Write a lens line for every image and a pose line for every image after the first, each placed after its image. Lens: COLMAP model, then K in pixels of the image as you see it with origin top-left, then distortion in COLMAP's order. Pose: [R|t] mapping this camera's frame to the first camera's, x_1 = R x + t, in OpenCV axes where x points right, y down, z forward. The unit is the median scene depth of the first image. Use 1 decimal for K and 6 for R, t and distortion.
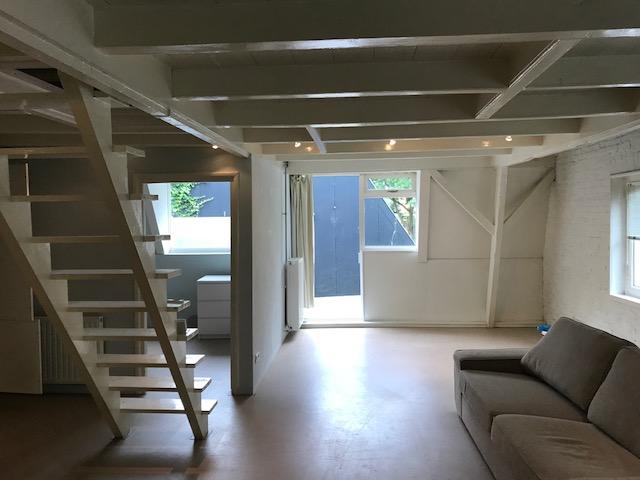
lens RADIAL K [[511.9, 0, 307.9], [0, 511.9, 243.8], [0, 0, 1]] dist [-0.002602, -0.017574]
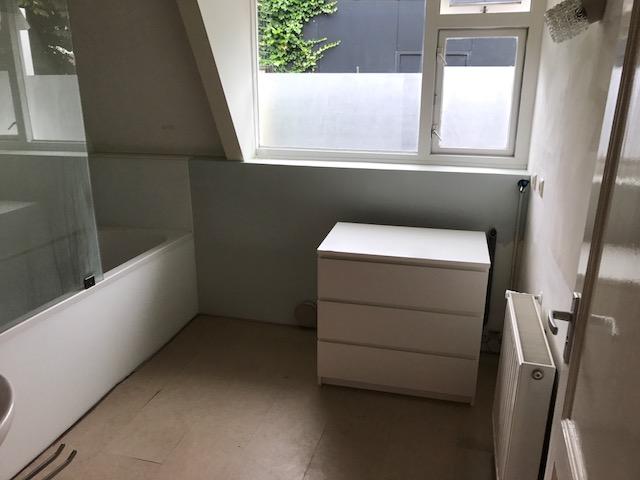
lens RADIAL K [[523.4, 0, 320.0], [0, 523.4, 240.0], [0, 0, 1]] dist [0.000206, -0.005471]
pose [[0.981901, 0.068106, -0.176724, -0.086061], [-0.022423, 0.968348, 0.248593, -0.018092], [0.188061, -0.240131, 0.952350, 0.369640]]
